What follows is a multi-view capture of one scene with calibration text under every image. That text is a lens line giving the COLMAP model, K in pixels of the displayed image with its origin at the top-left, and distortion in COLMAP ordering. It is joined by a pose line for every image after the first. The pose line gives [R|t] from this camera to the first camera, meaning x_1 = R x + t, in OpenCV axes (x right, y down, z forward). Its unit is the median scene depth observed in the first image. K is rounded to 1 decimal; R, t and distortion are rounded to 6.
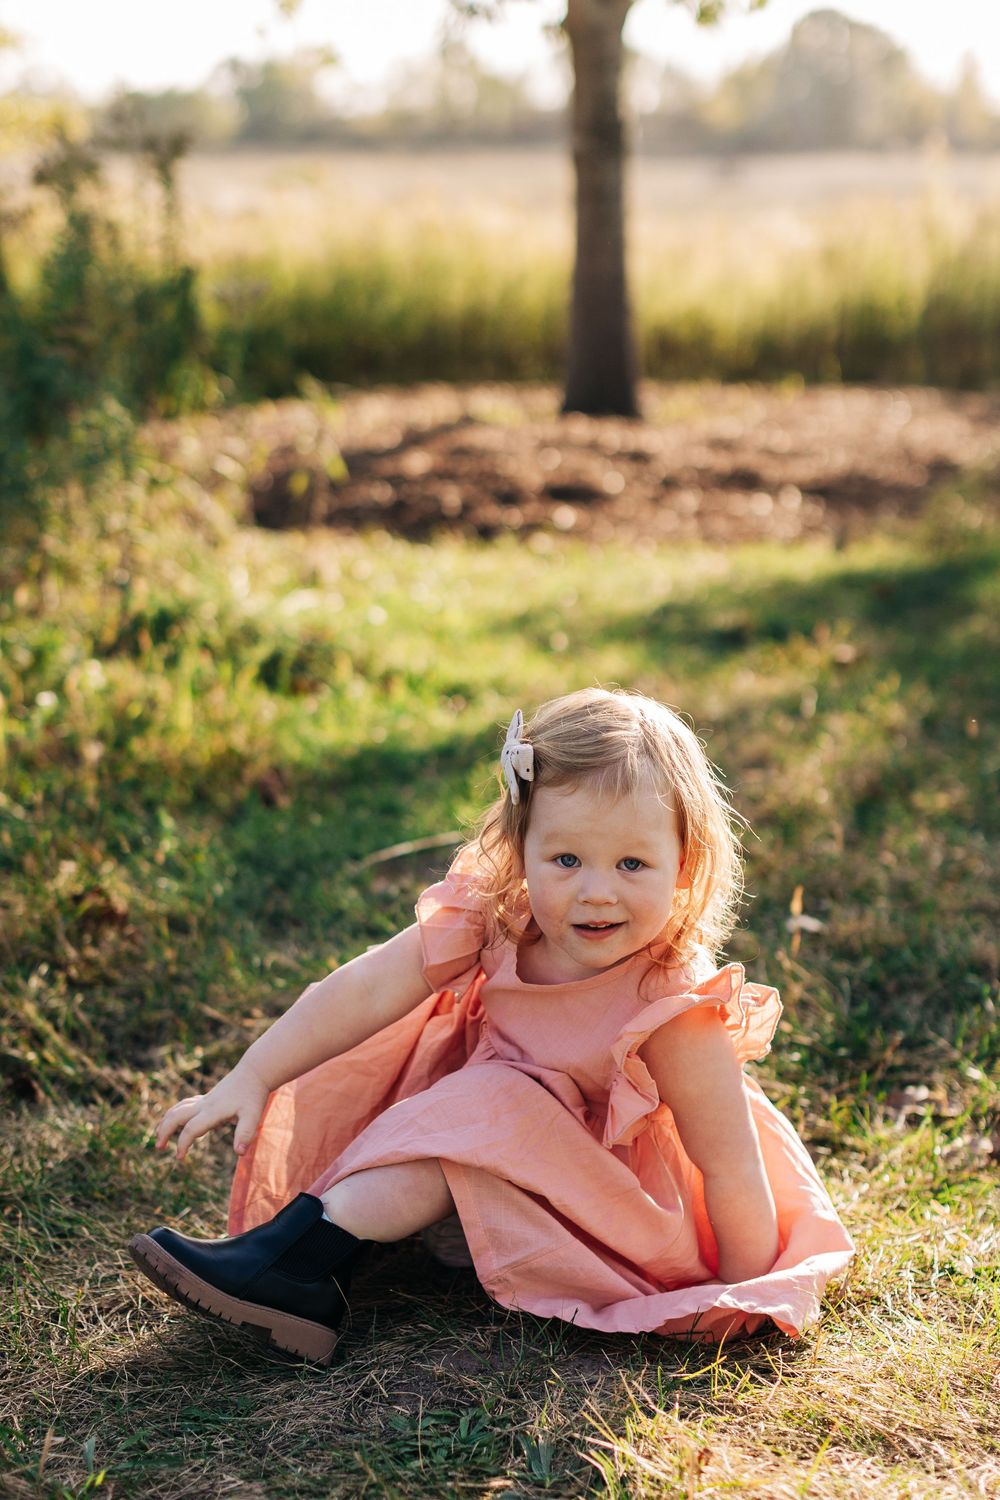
lens RADIAL K [[2161.5, 0, 499.6], [0, 2161.5, 705.9], [0, 0, 1]] dist [0.004748, 0.036845]
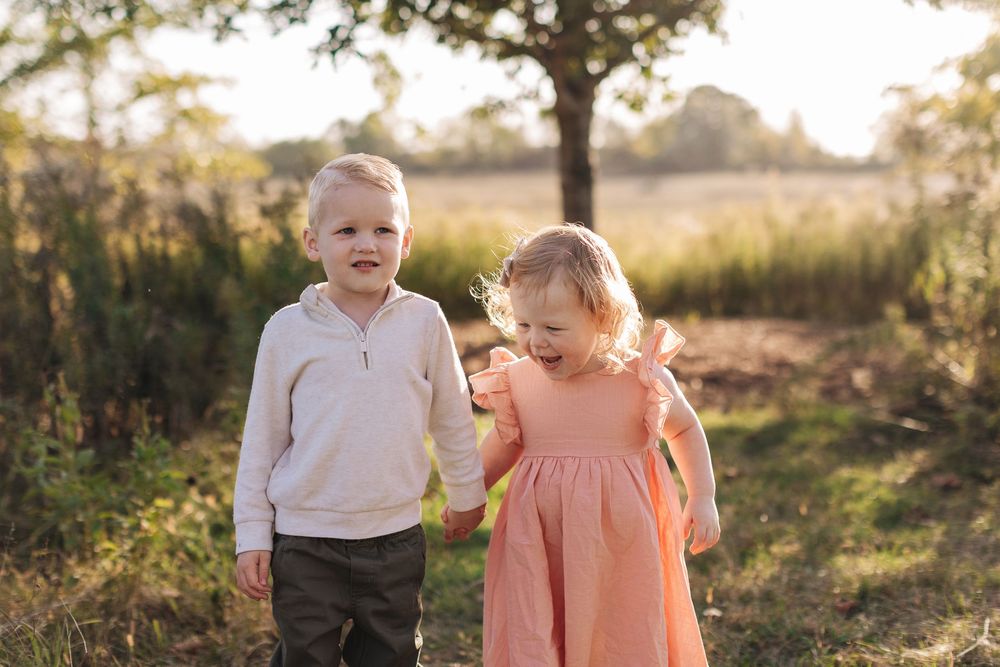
lens RADIAL K [[1476.1, 0, 500.0], [0, 1476.1, 333.5], [0, 0, 1]] dist [0.021407, 0.013174]
pose [[0.999899, -0.013267, 0.005016, -0.027741], [0.013815, 0.991049, -0.132784, 0.018391], [-0.003210, 0.132839, 0.991132, -0.175738]]
